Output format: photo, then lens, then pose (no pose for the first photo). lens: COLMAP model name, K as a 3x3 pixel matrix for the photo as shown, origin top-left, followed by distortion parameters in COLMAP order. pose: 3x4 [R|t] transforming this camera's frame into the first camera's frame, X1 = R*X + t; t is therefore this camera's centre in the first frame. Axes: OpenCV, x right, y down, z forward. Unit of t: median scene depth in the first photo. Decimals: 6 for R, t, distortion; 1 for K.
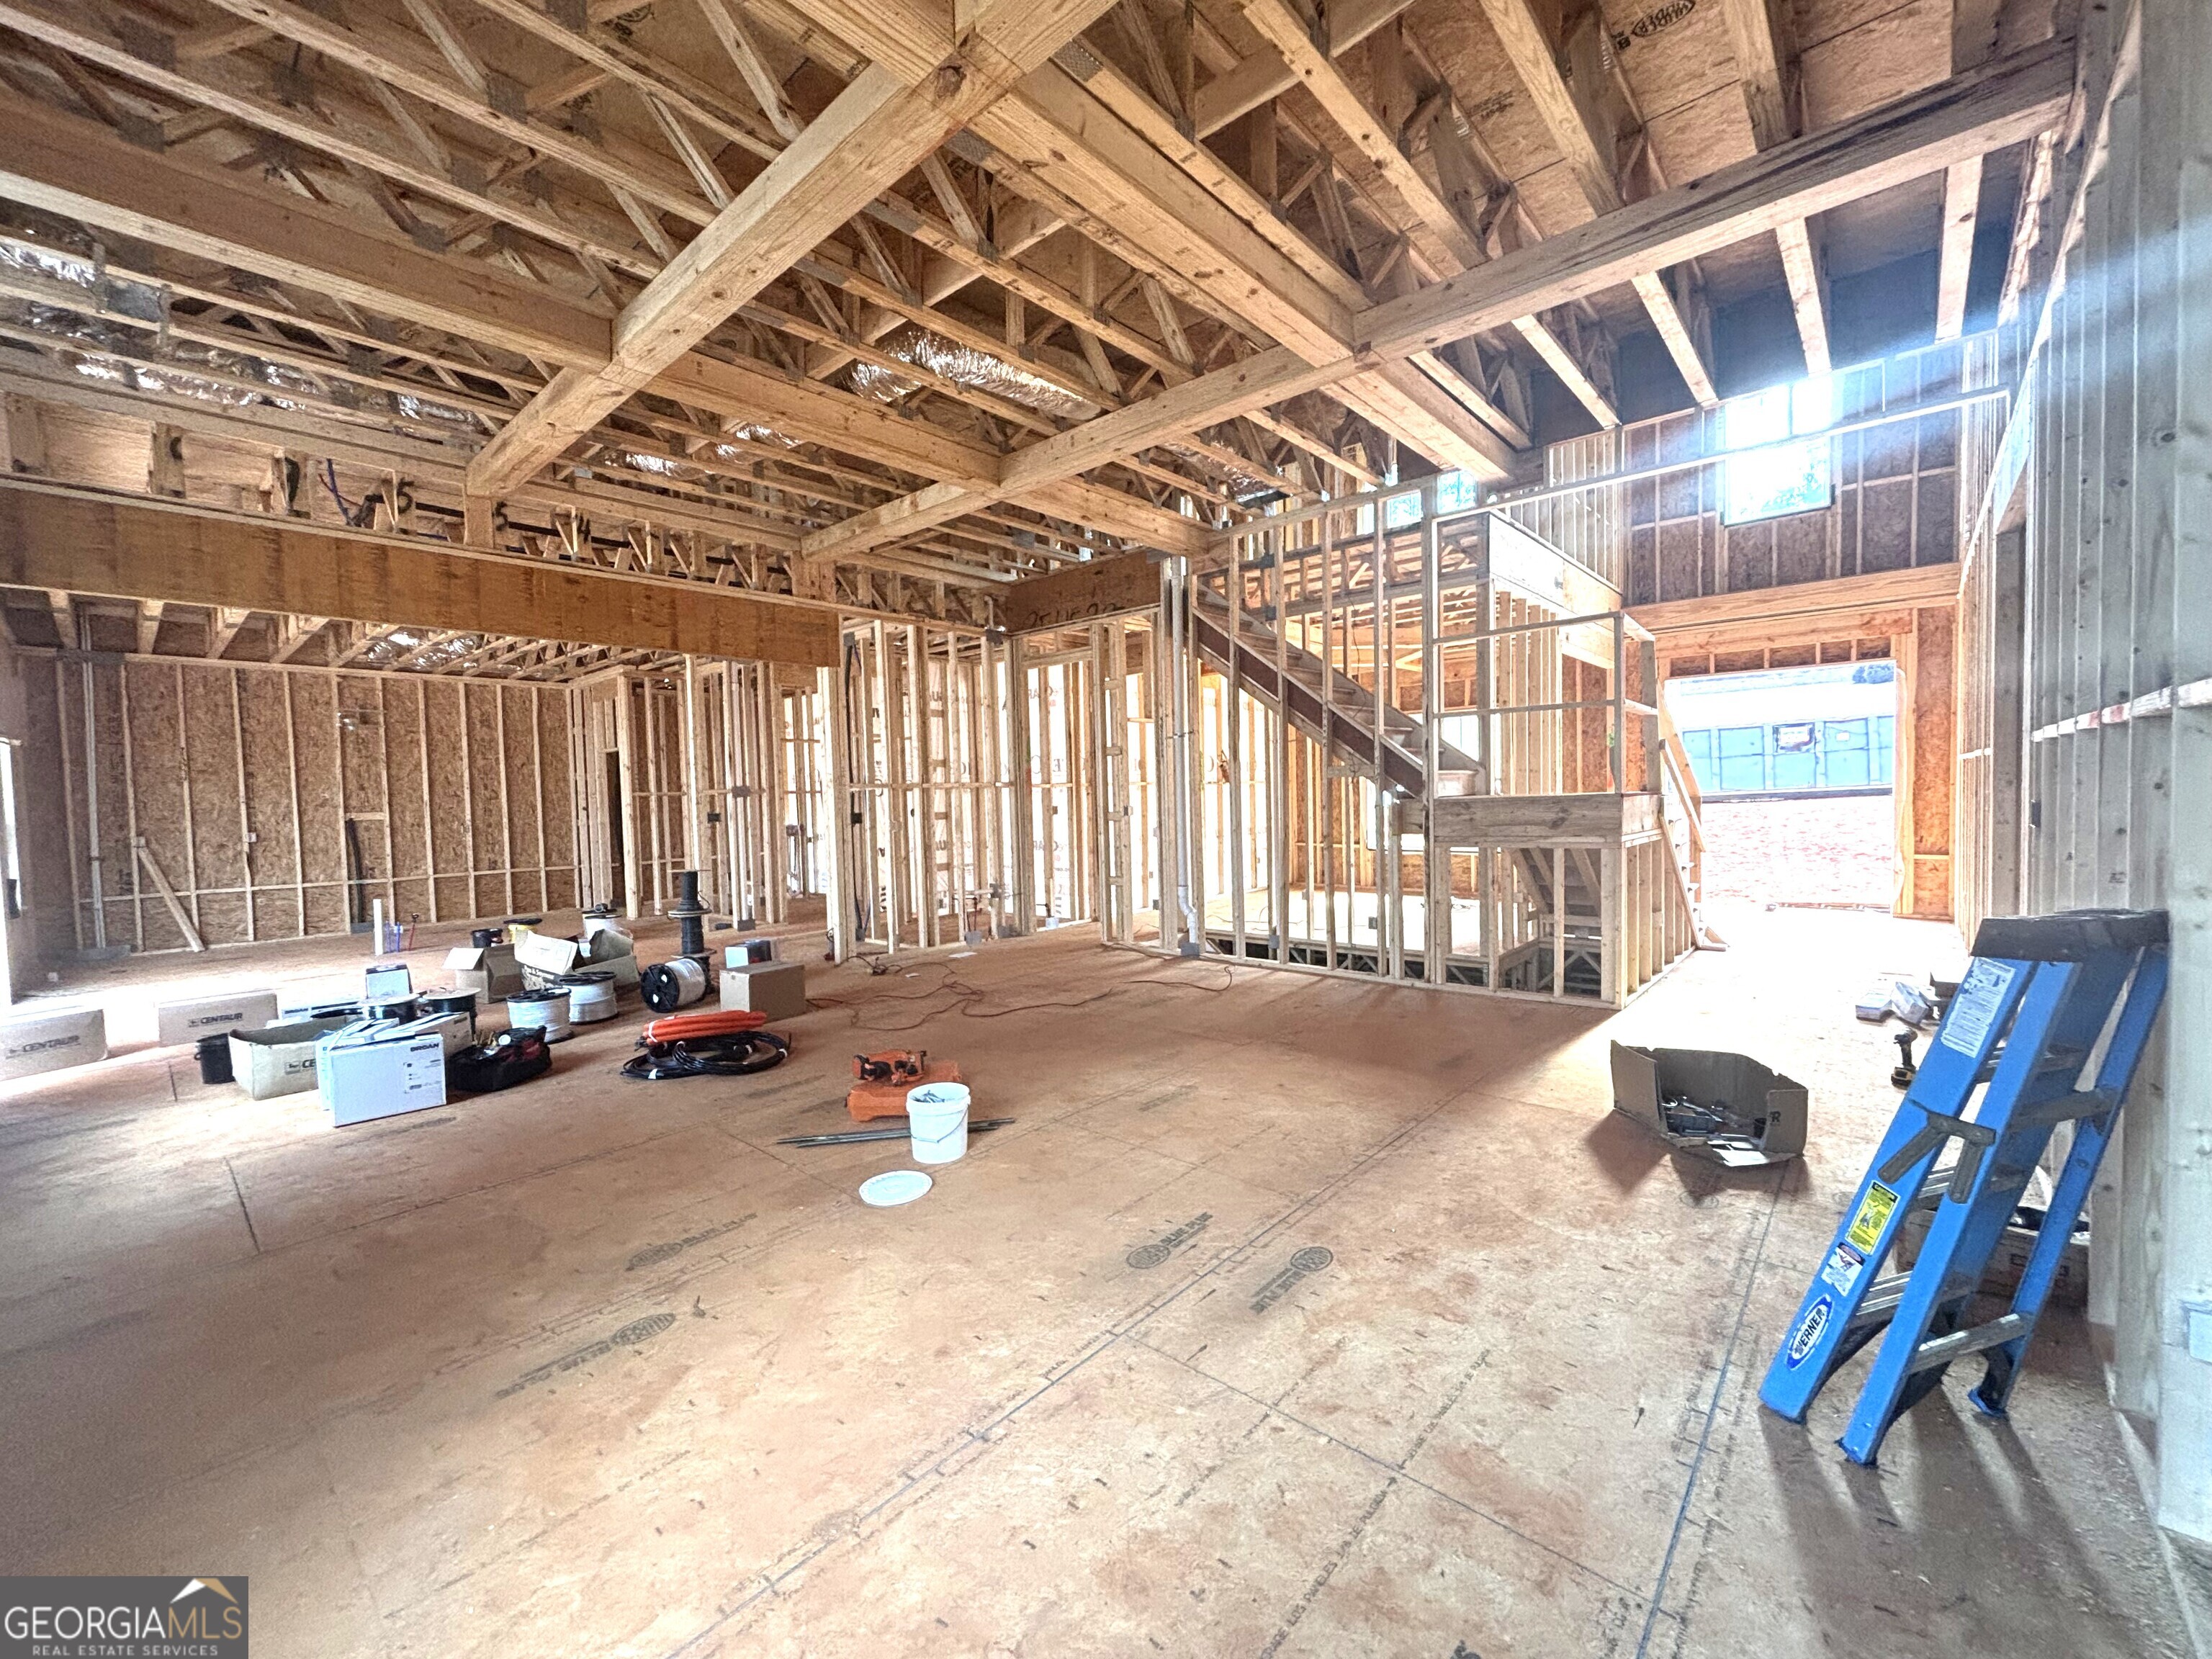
lens RADIAL K [[896.1, 0, 1106.5], [0, 896.1, 824.8], [0, 0, 1]] dist [0.001116, 0.000883]
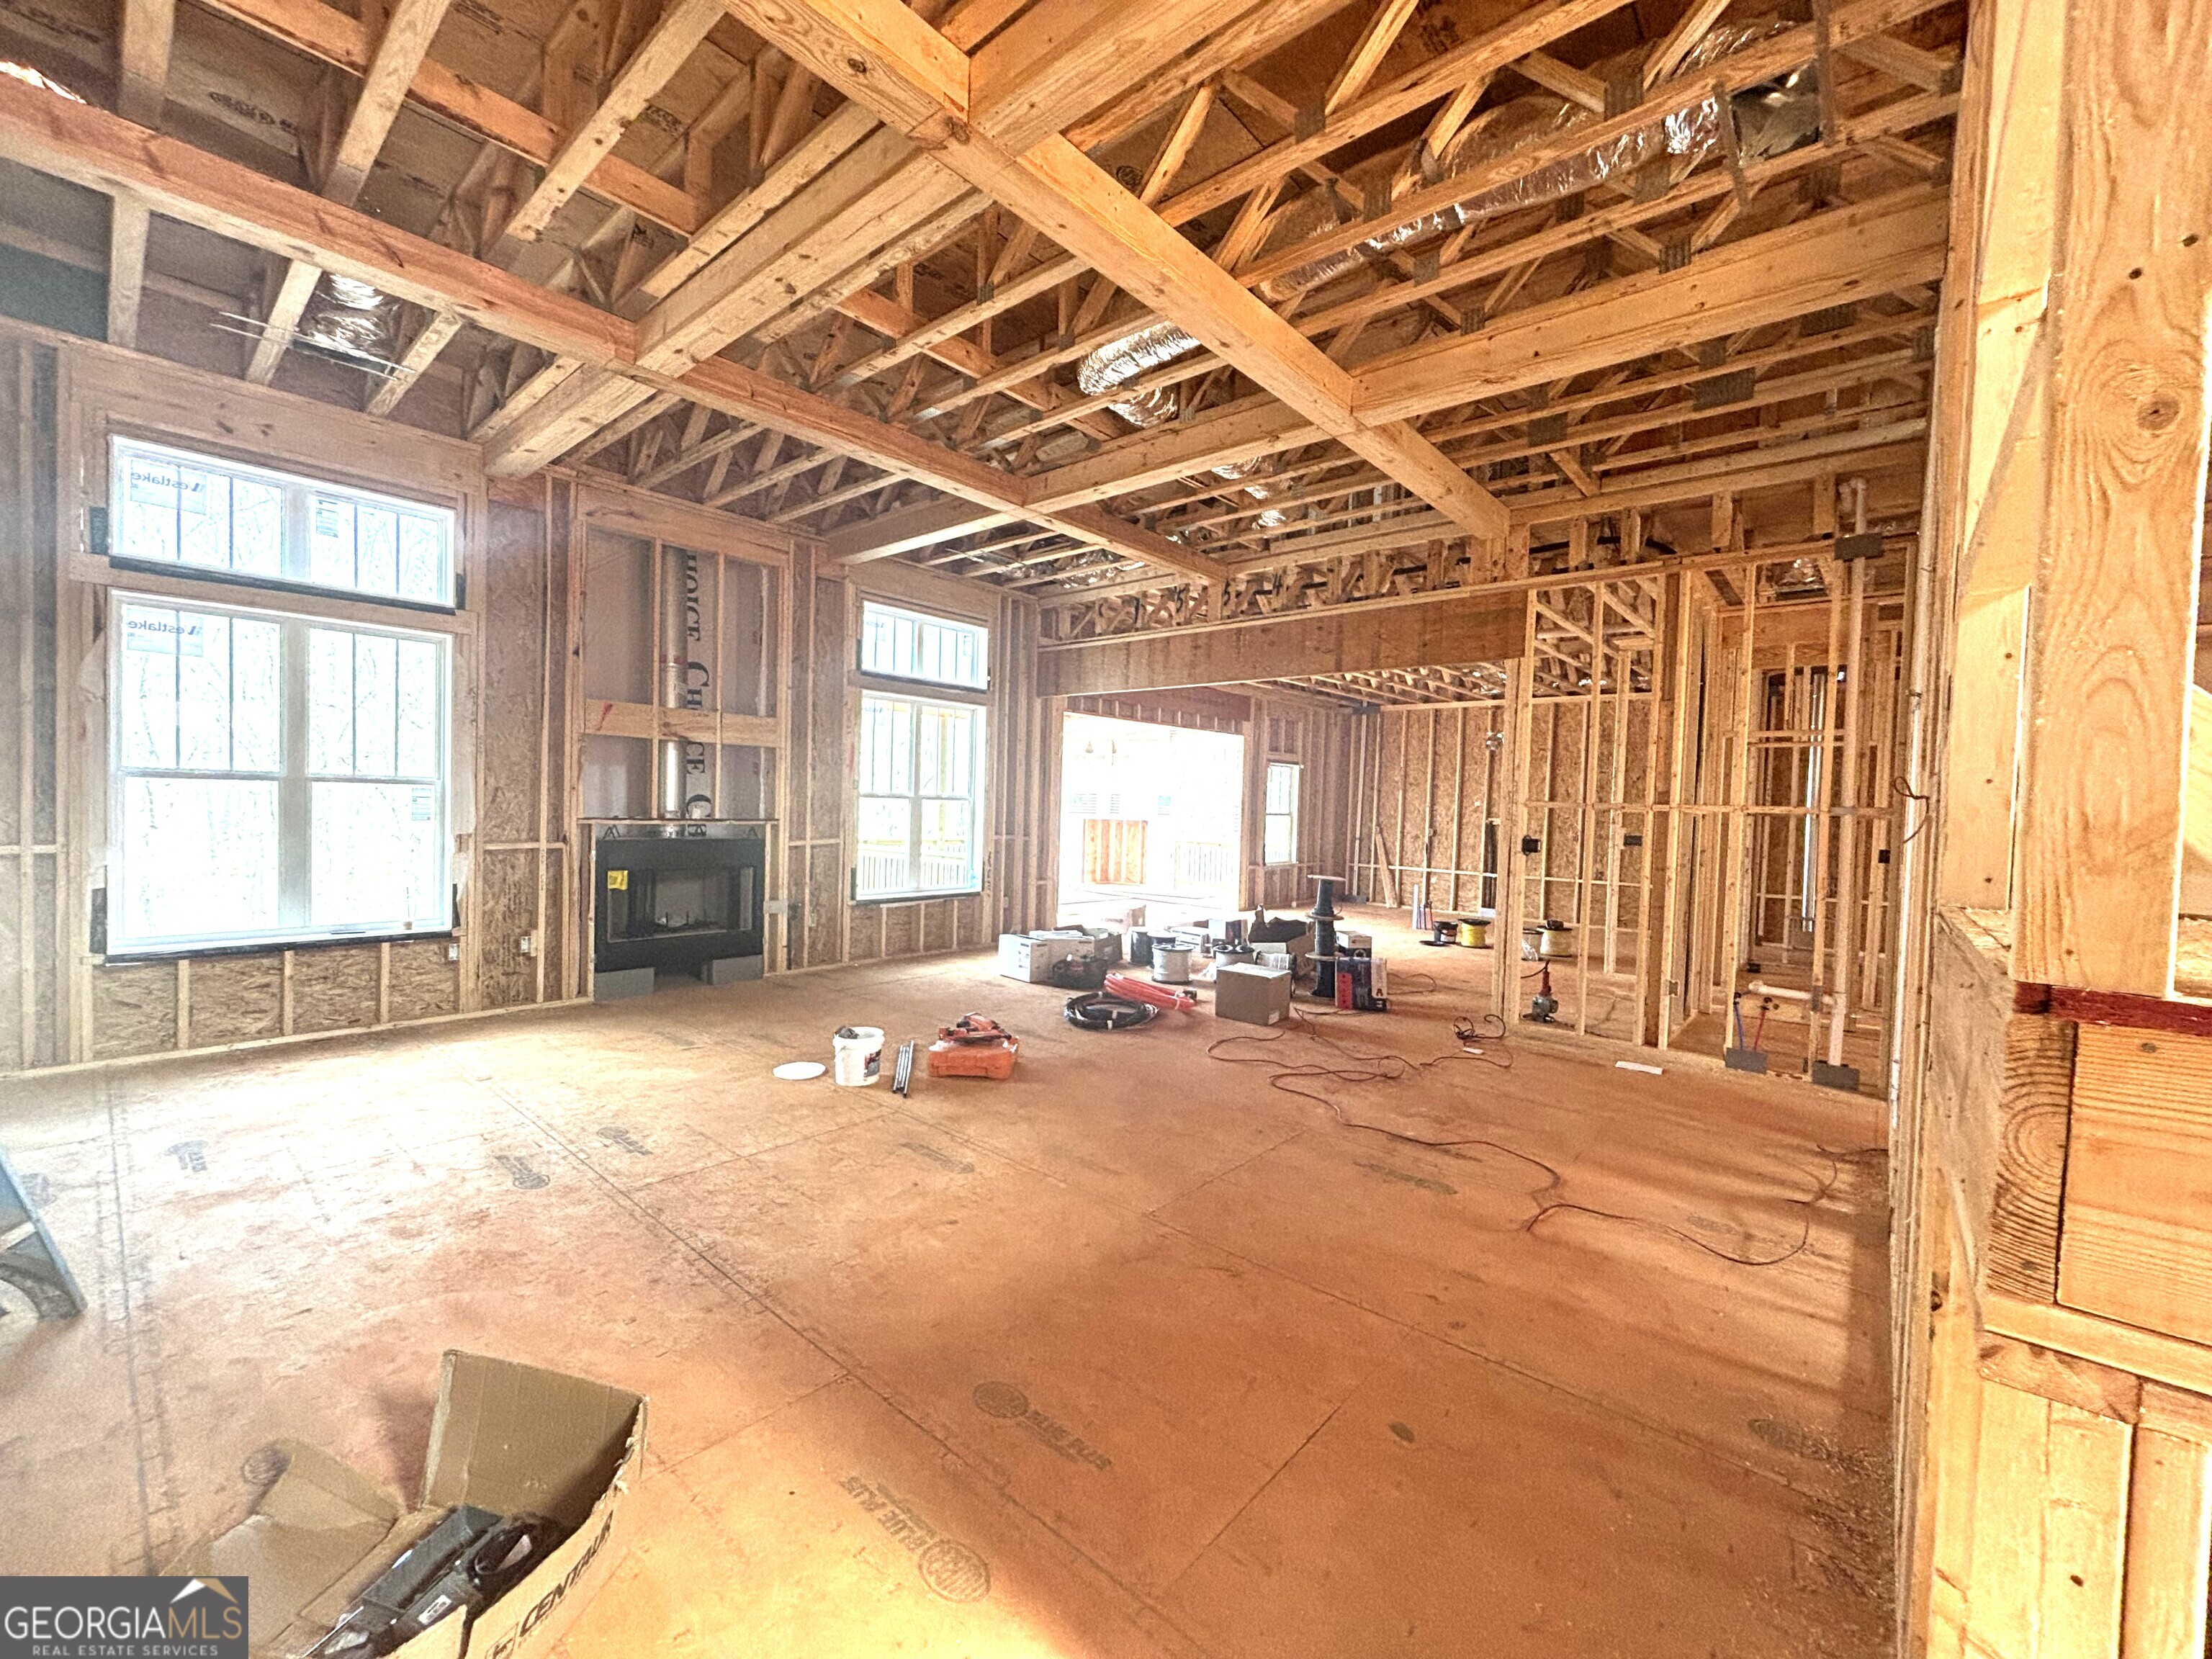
lens RADIAL K [[883.4, 0, 1077.4], [0, 883.4, 827.8], [0, 0, 1]] dist [0.000252, 0.006931]
pose [[-0.002614, 0.054254, -0.998524, 0.400701], [-0.063437, 0.996507, 0.054311, -0.033059], [0.997982, 0.063485, 0.000837, 0.484795]]
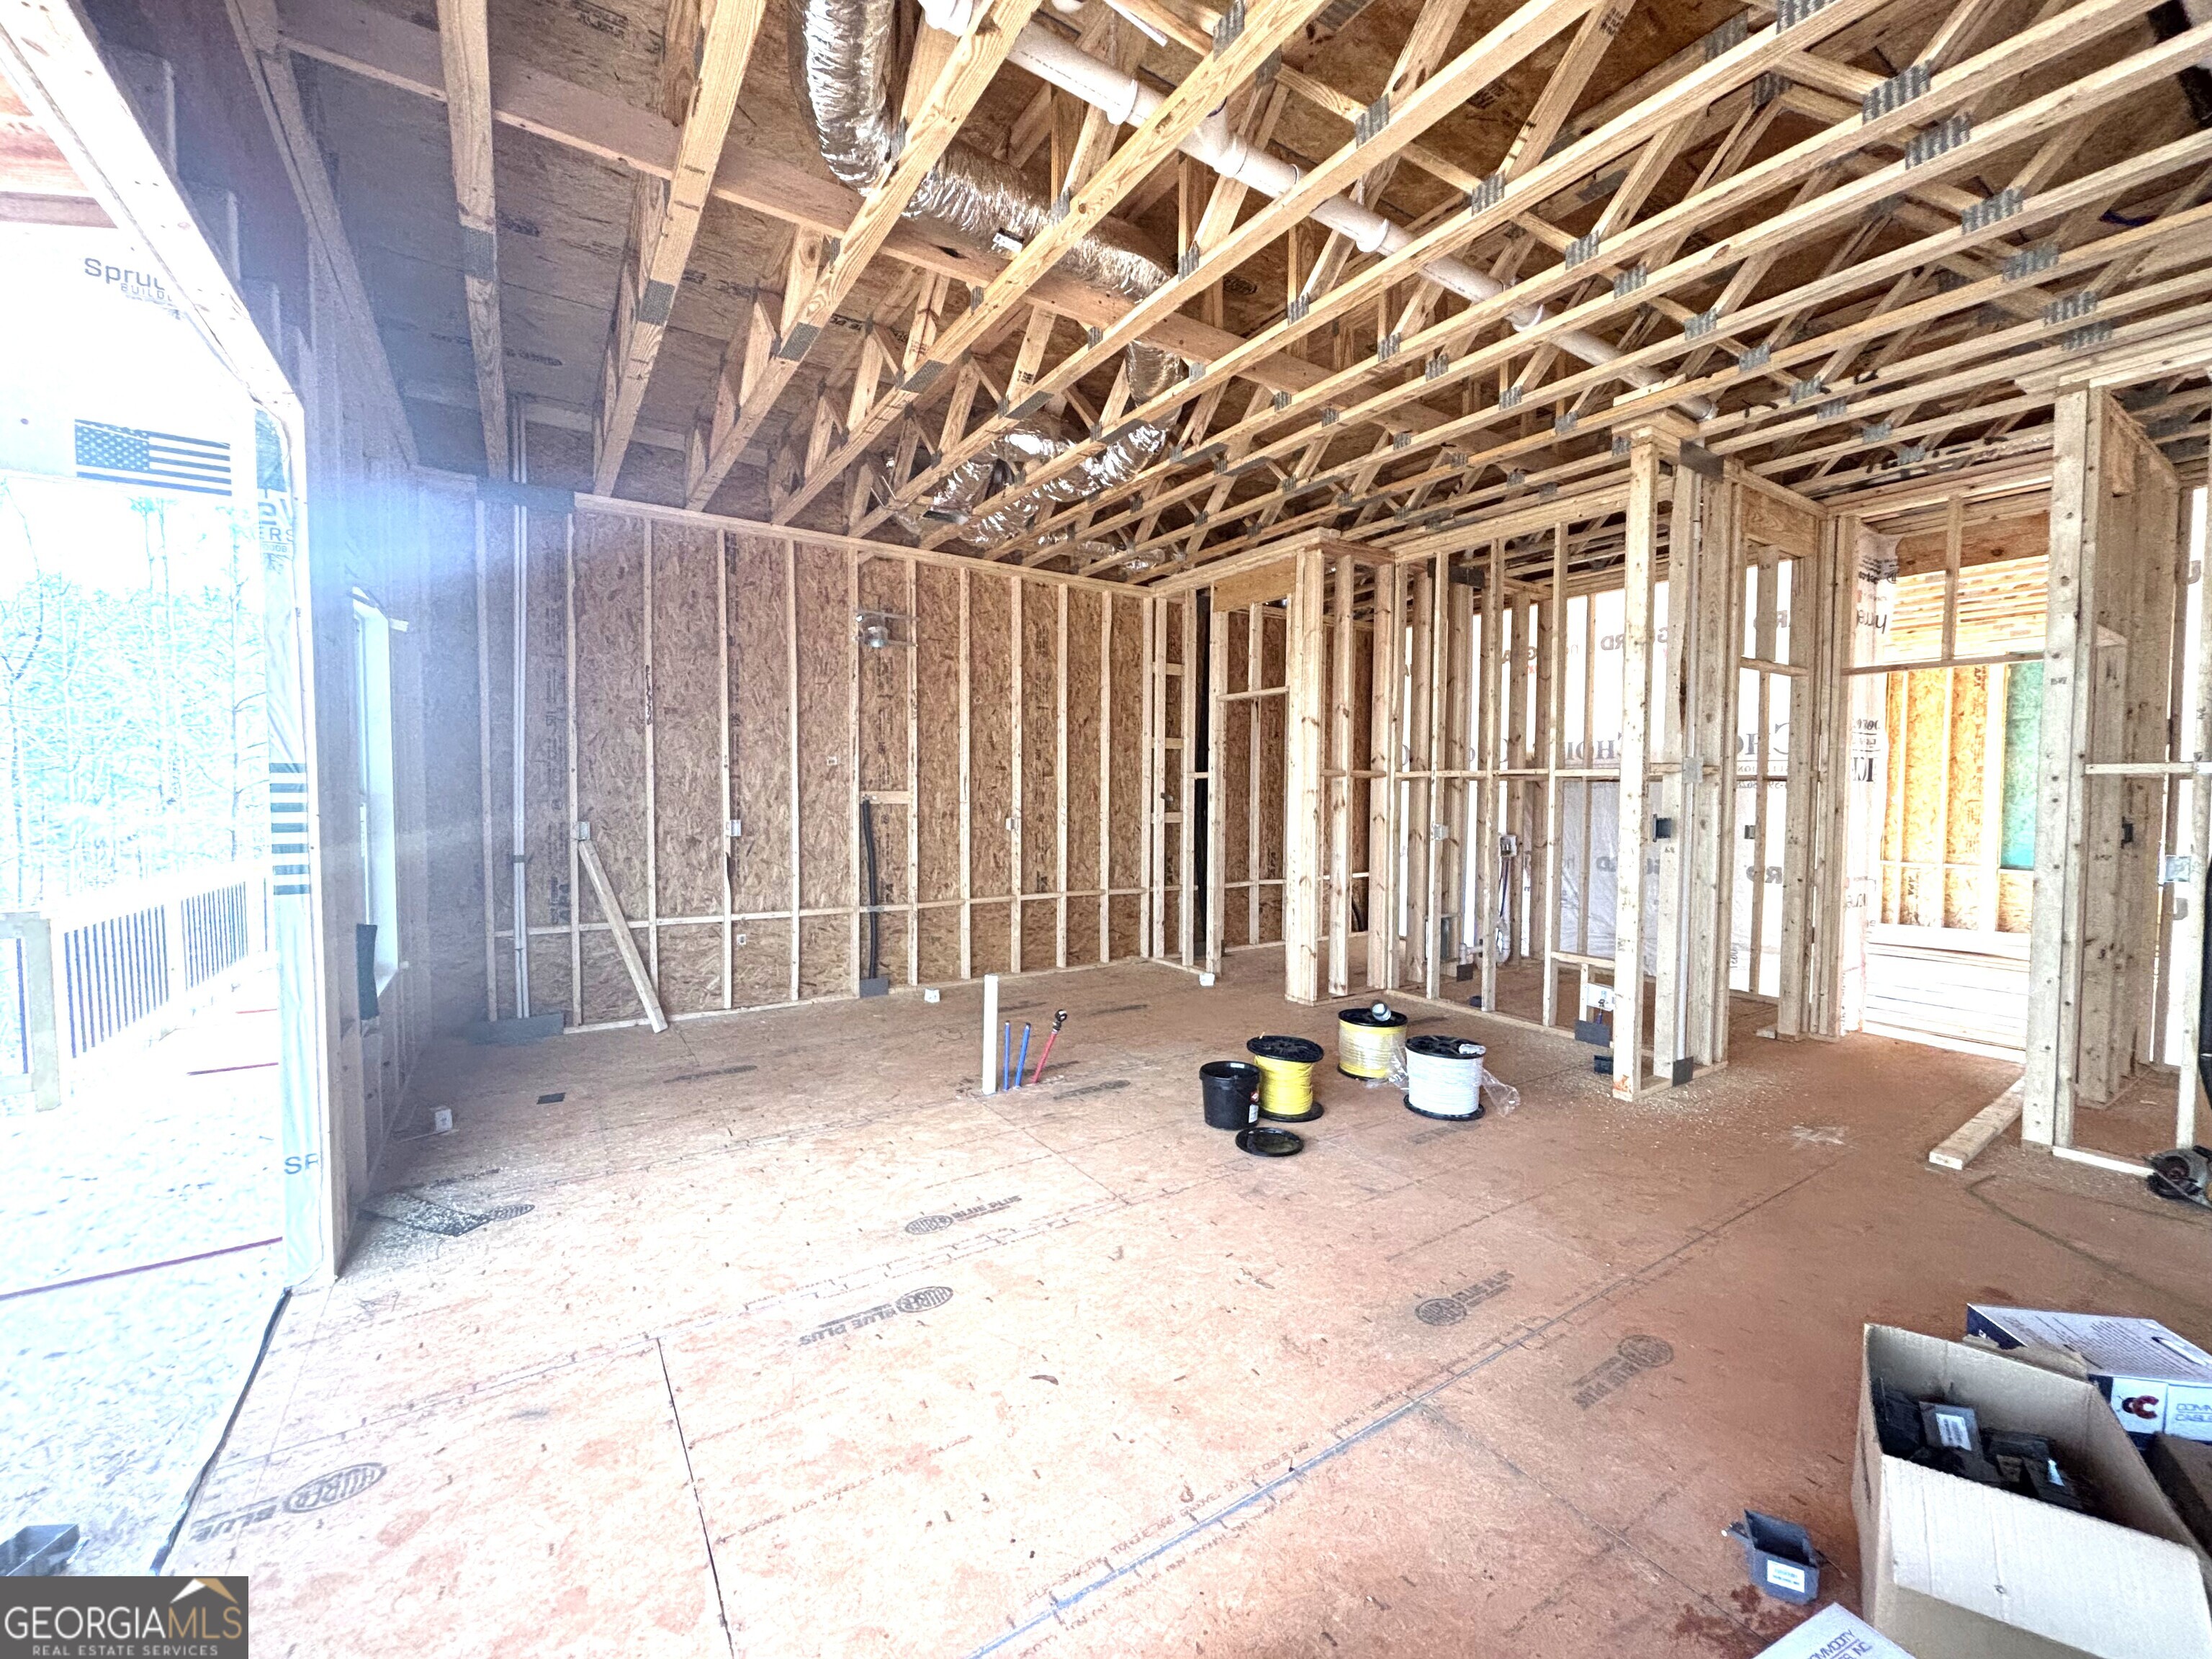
lens RADIAL K [[894.5, 0, 1111.5], [0, 894.5, 826.5], [0, 0, 1]] dist [-0.007288, 0.000725]
pose [[0.967789, 0.042193, -0.248204, -0.598313], [-0.040394, 0.999108, 0.012341, -0.004009], [0.248503, -0.001917, 0.968629, 0.524817]]
